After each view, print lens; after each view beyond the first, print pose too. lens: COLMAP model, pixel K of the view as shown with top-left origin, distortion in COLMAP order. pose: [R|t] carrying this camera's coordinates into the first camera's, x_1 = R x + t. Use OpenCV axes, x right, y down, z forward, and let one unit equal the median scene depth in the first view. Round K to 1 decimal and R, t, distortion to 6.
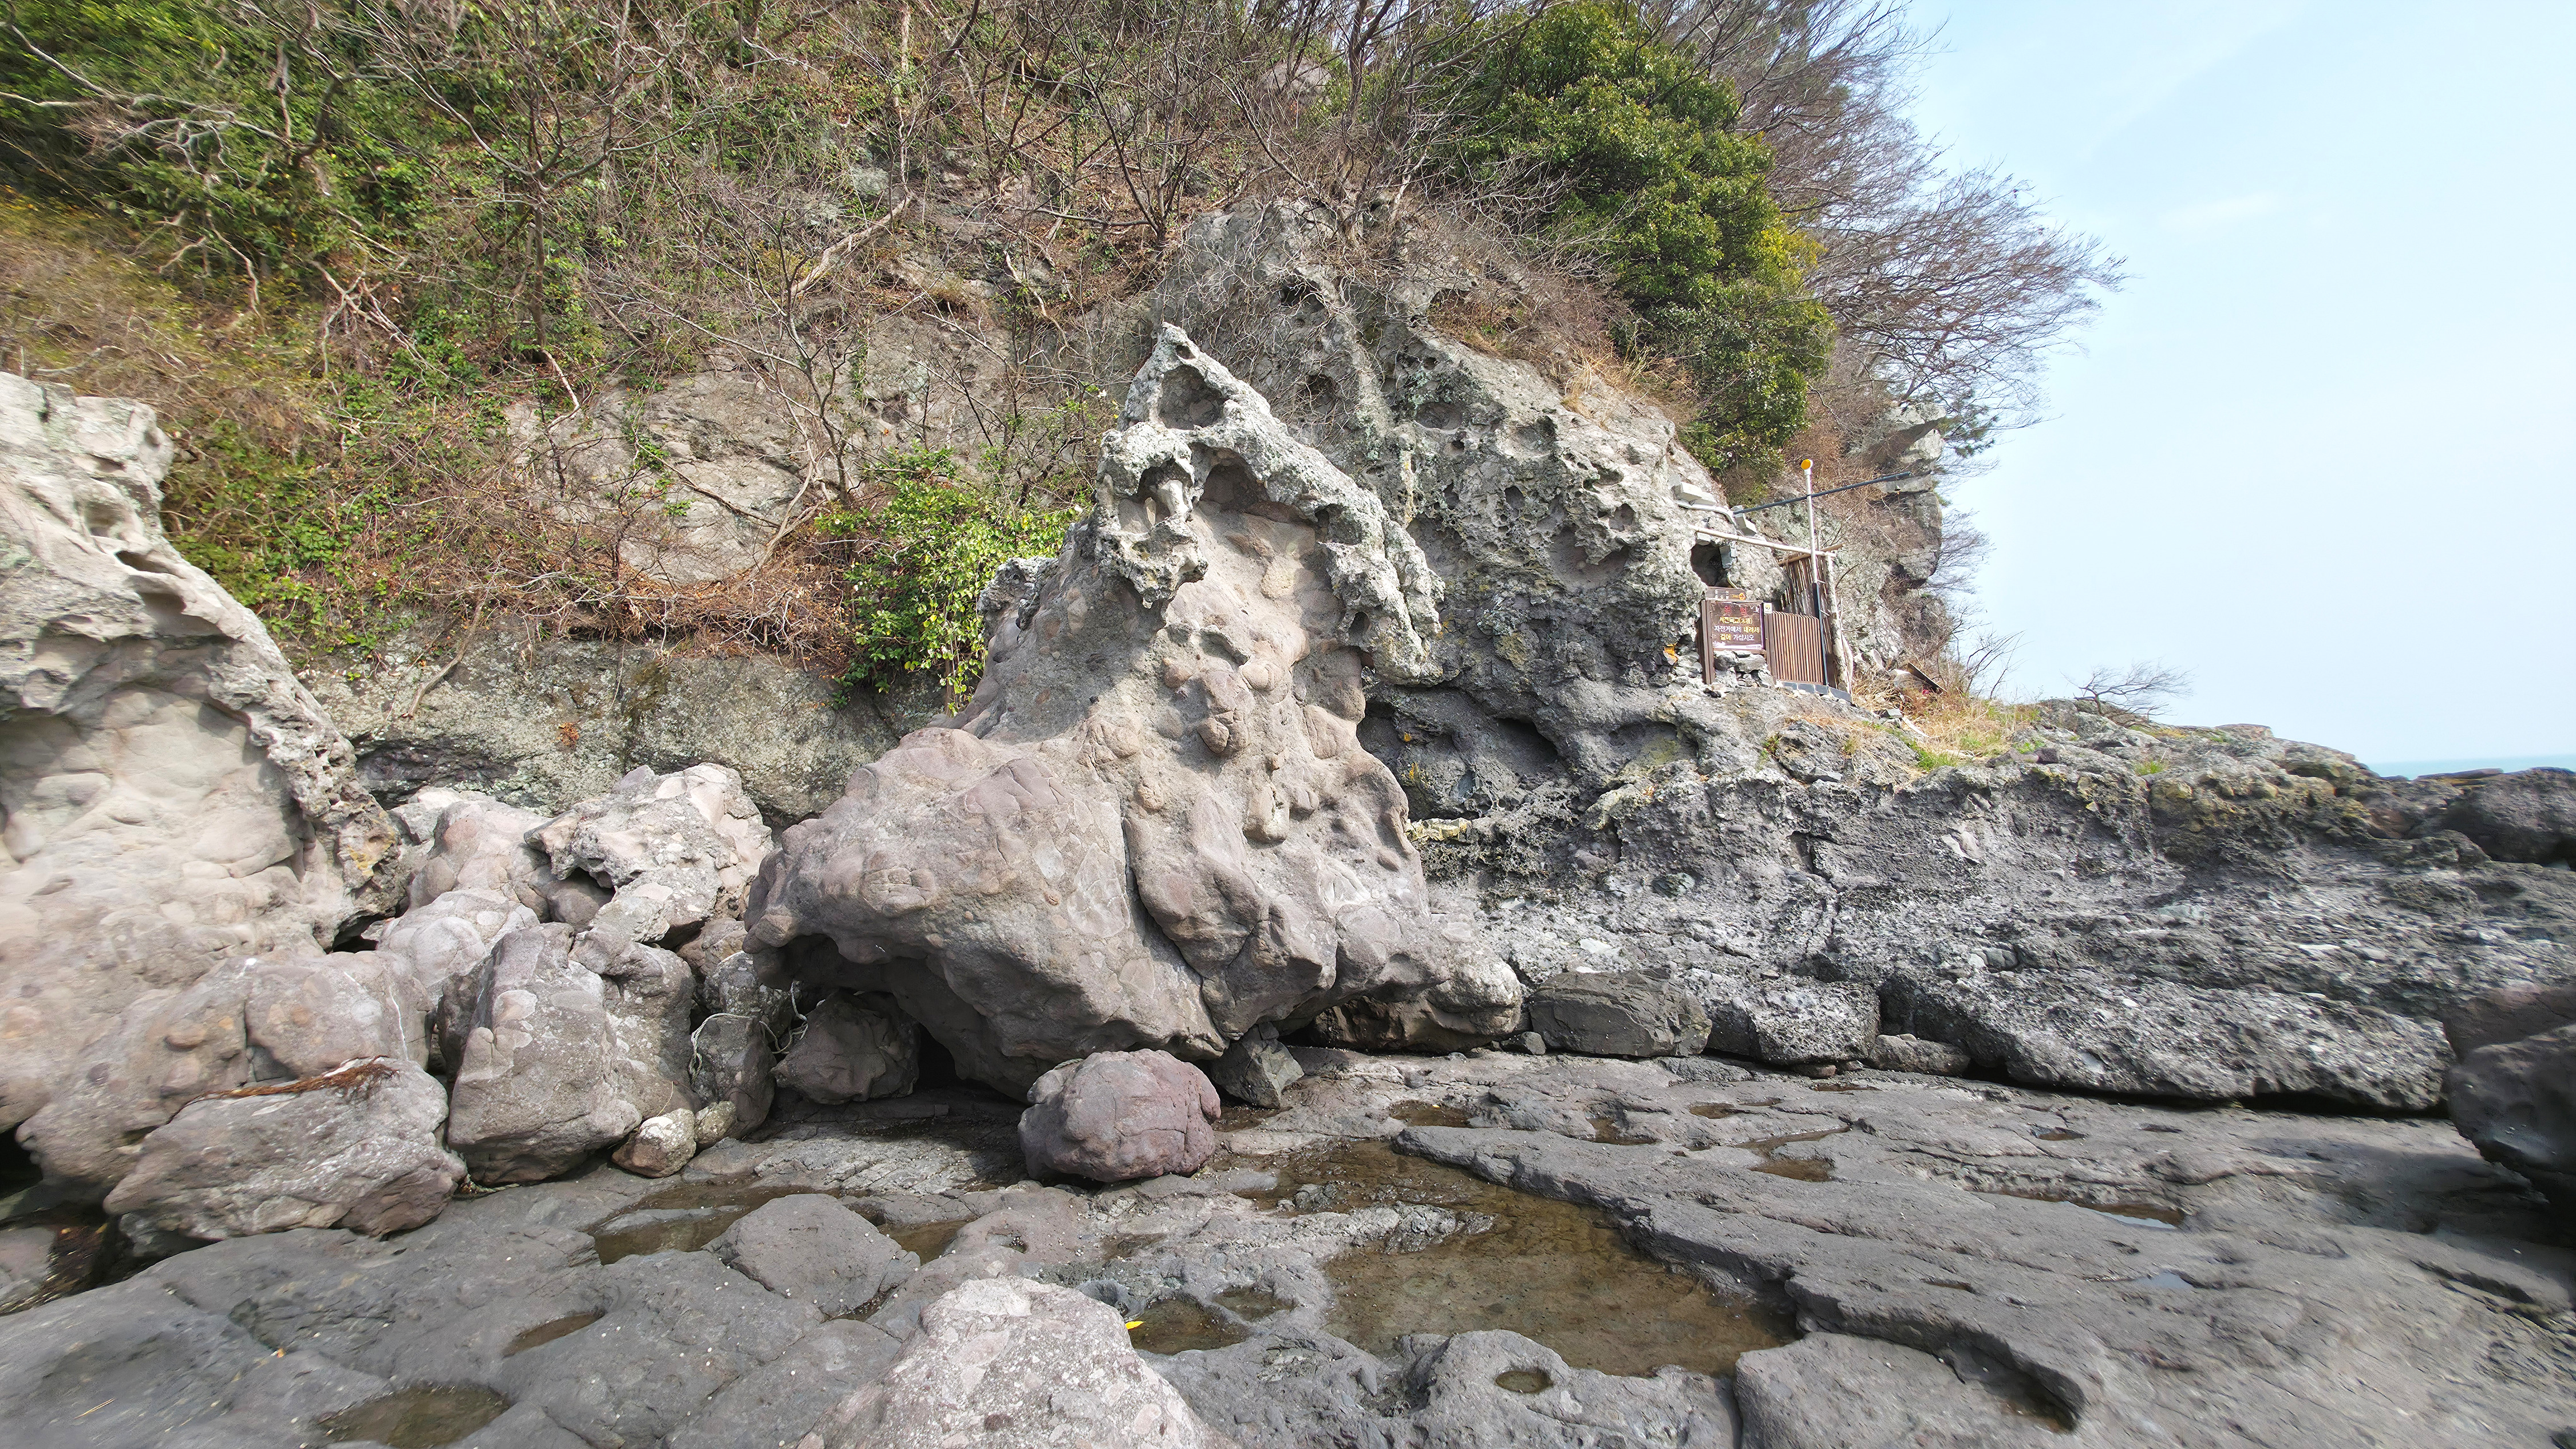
lens RADIAL K [[1013.5, 0, 1280.0], [0, 1013.5, 714.0], [0, 0, 1]] dist [0.001728, -0.000841]
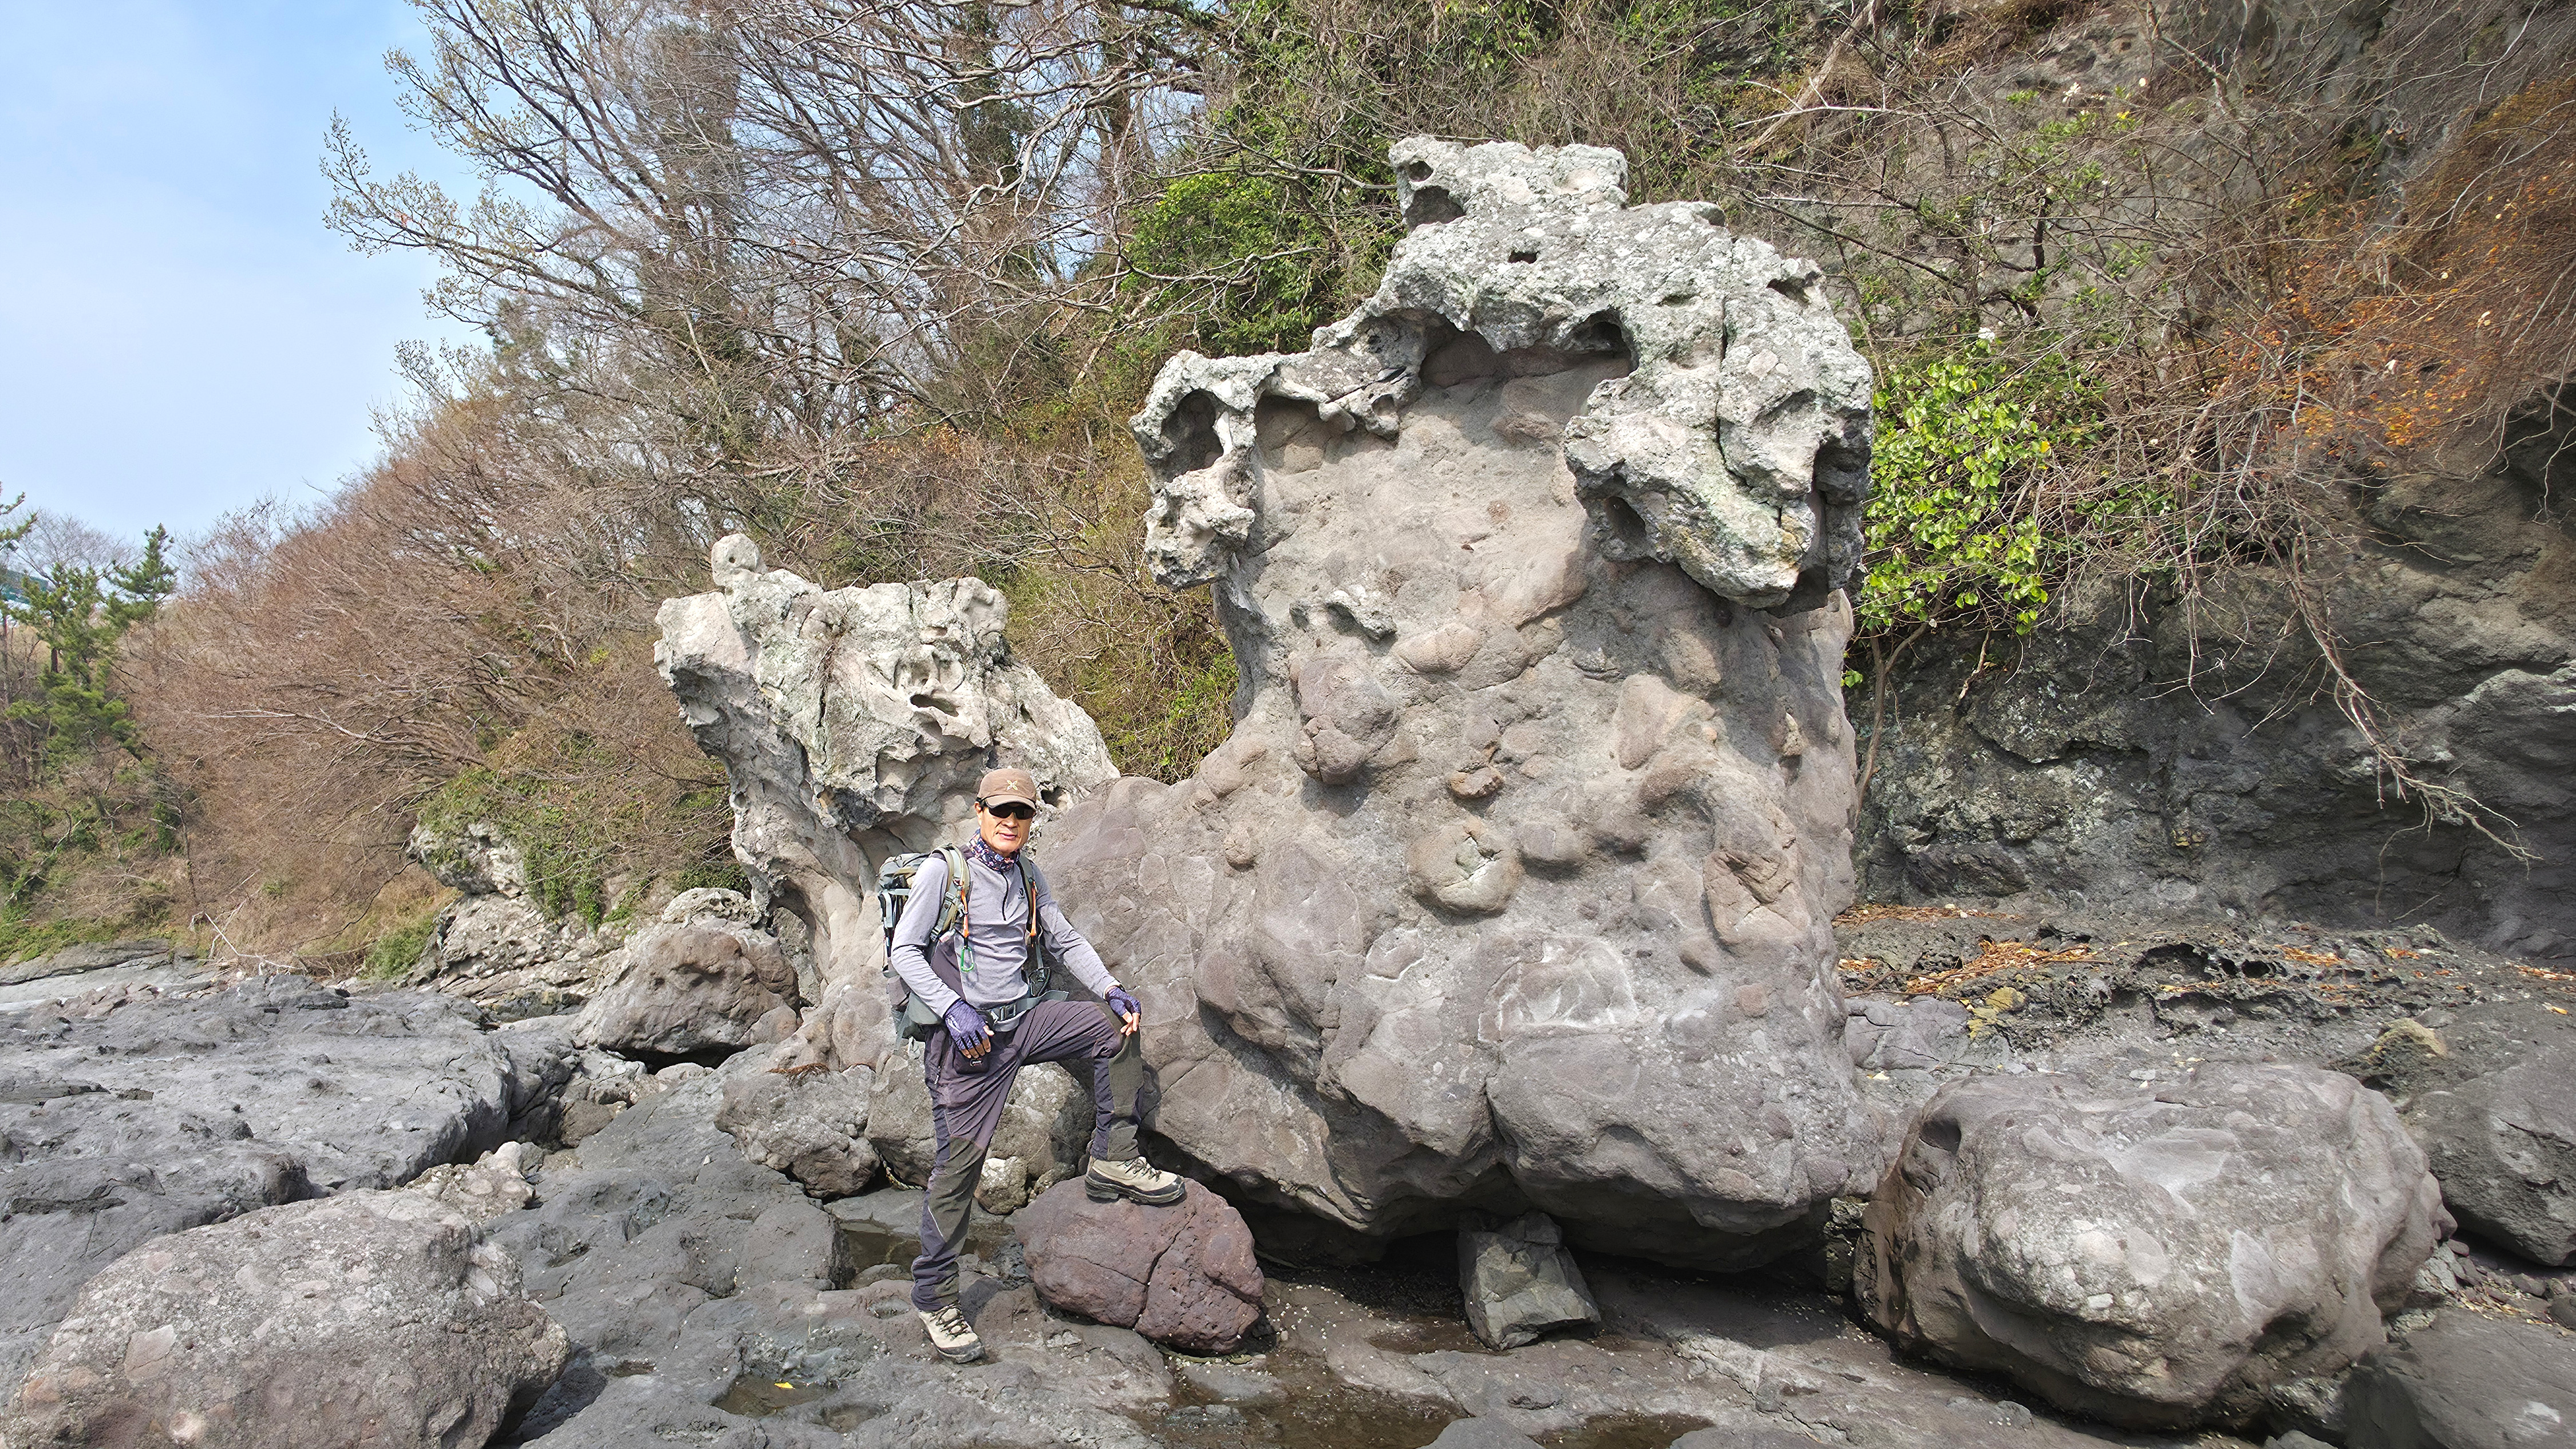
lens RADIAL K [[1554.1, 0, 1094.7], [0, 1554.1, 780.3], [0, 0, 1]] dist [0.009266, -0.003257]
pose [[0.308432, -0.074114, -0.948355, 0.761442], [0.089530, 0.994796, -0.048625, 0.065100], [0.947024, -0.069909, 0.313462, 0.455300]]
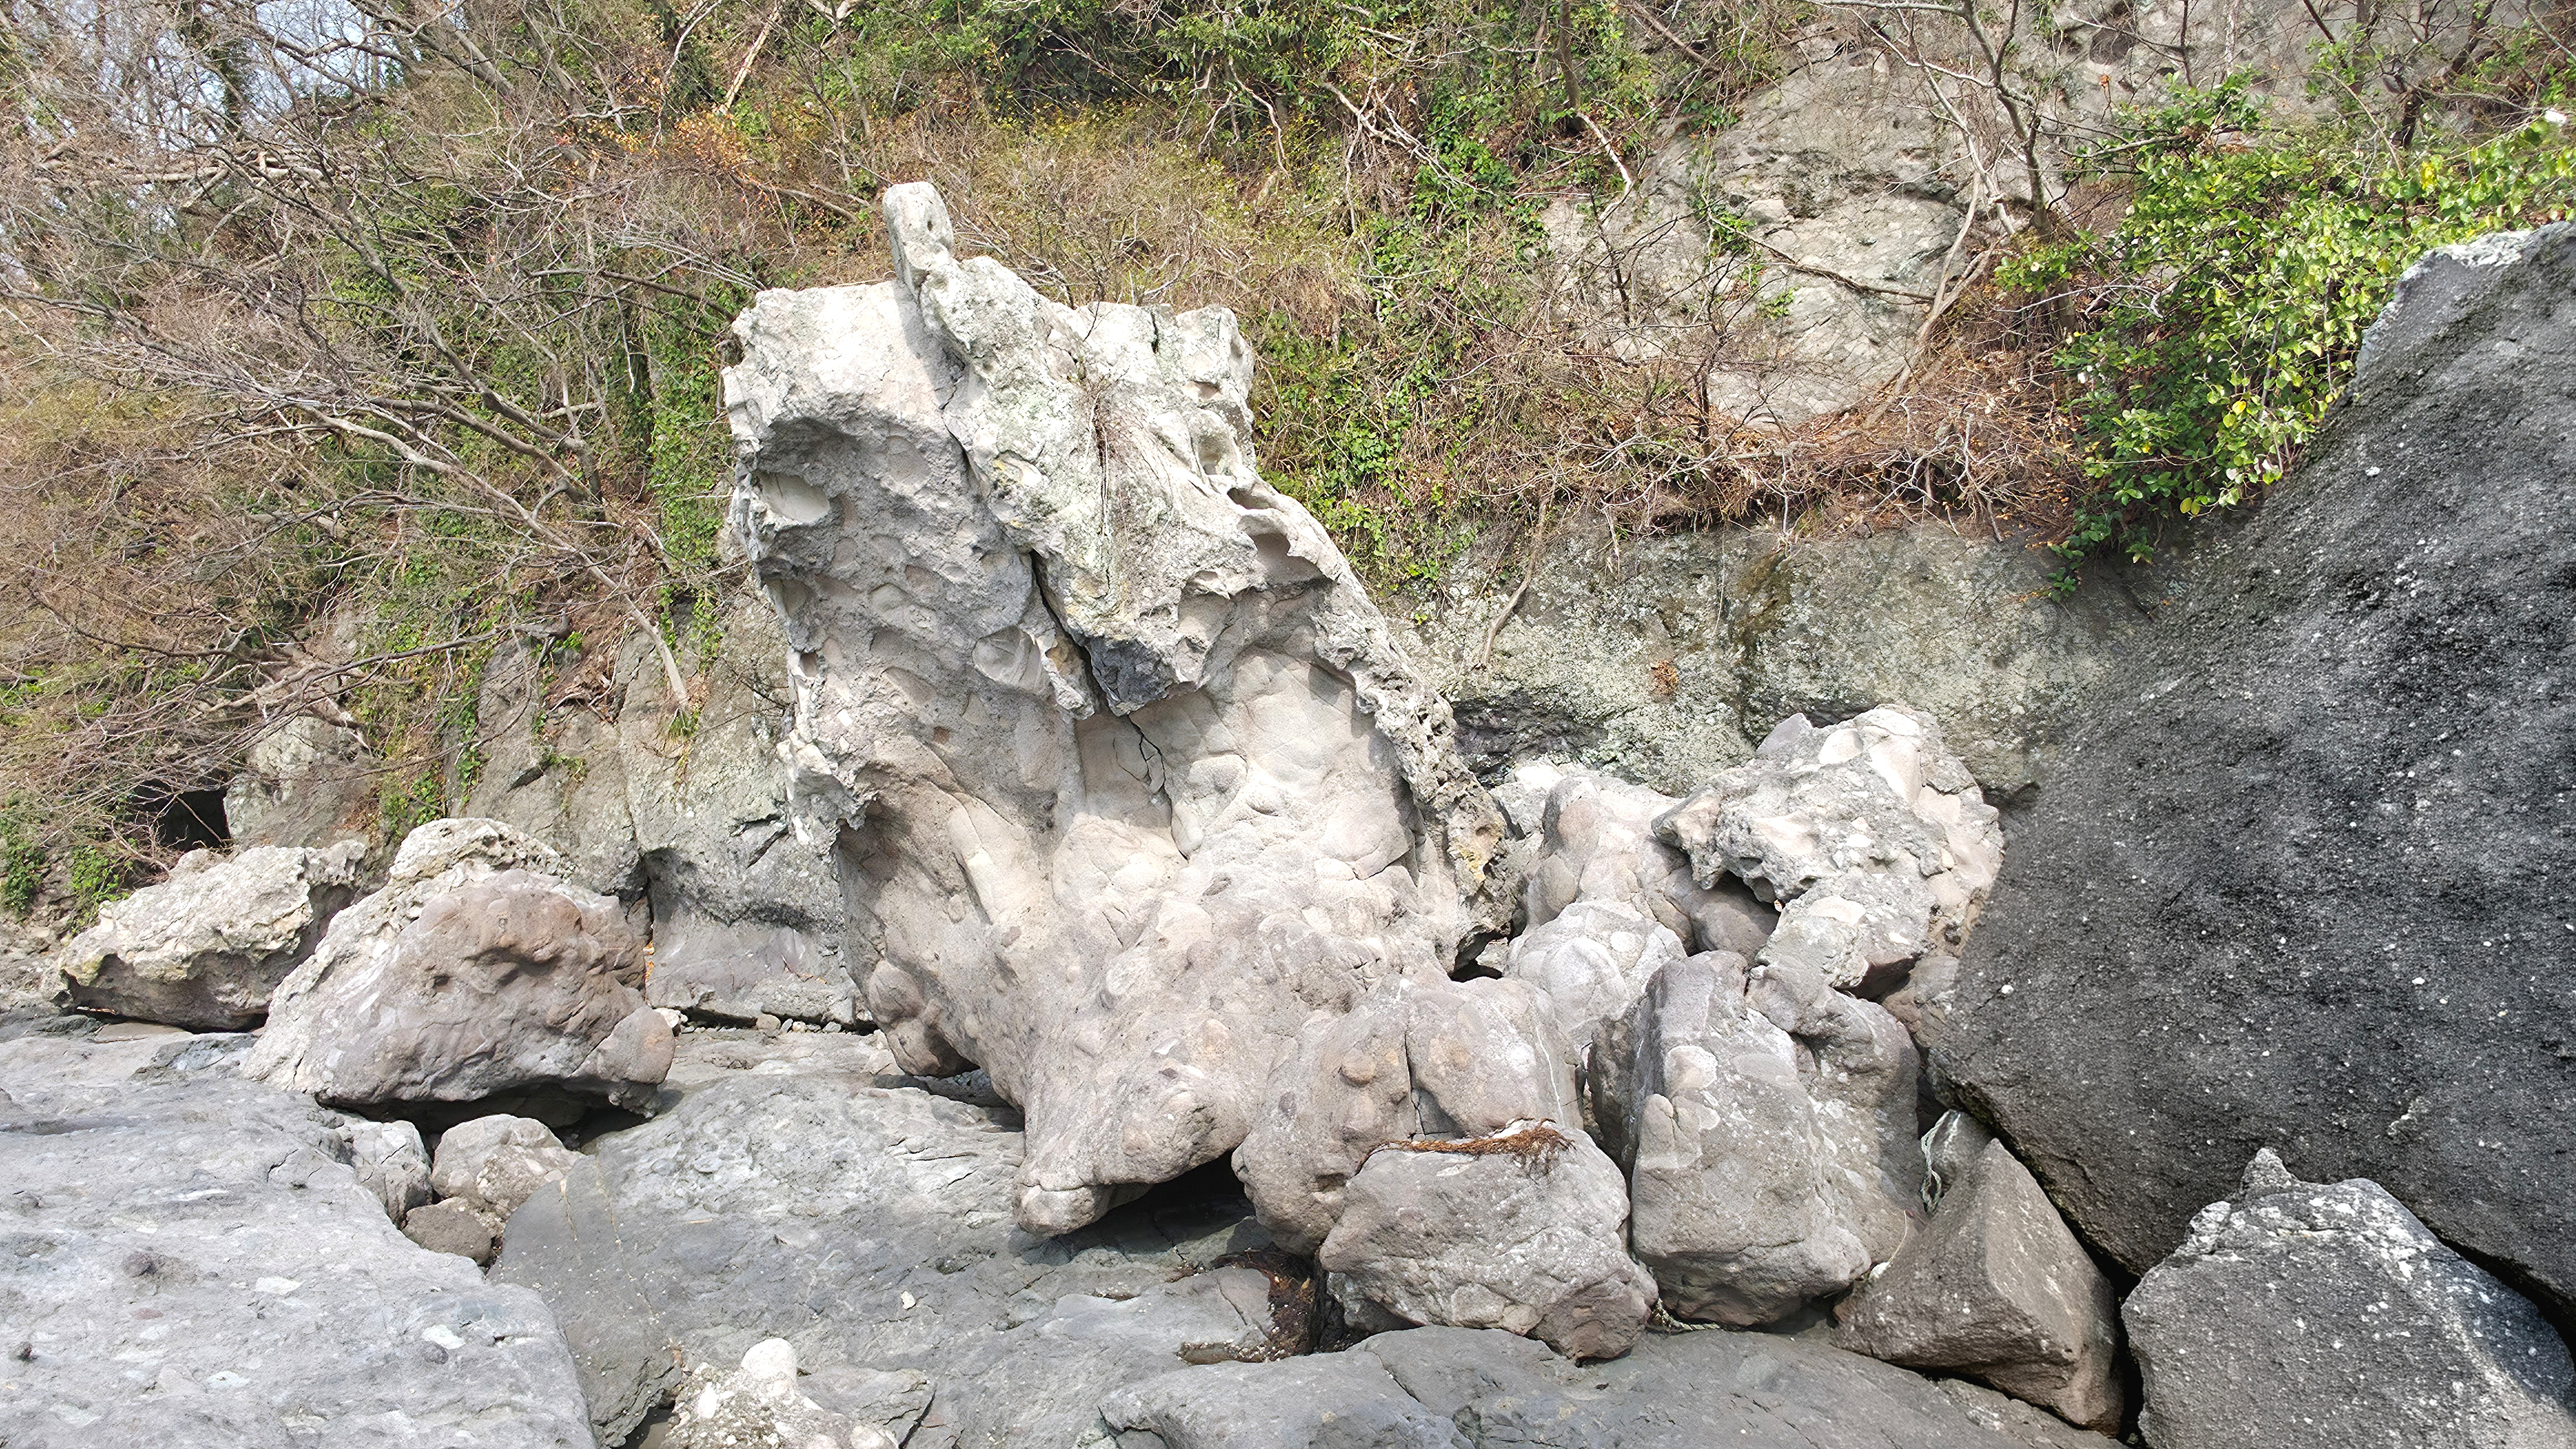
lens RADIAL K [[1794.4, 0, 1296.6], [0, 1794.4, 741.2], [0, 0, 1]] dist [0.010264, -0.005969]
pose [[0.699906, -0.042145, -0.712991, -0.047892], [0.092031, 0.995257, 0.031512, 0.003883], [0.708281, -0.087672, 0.700465, -0.012907]]
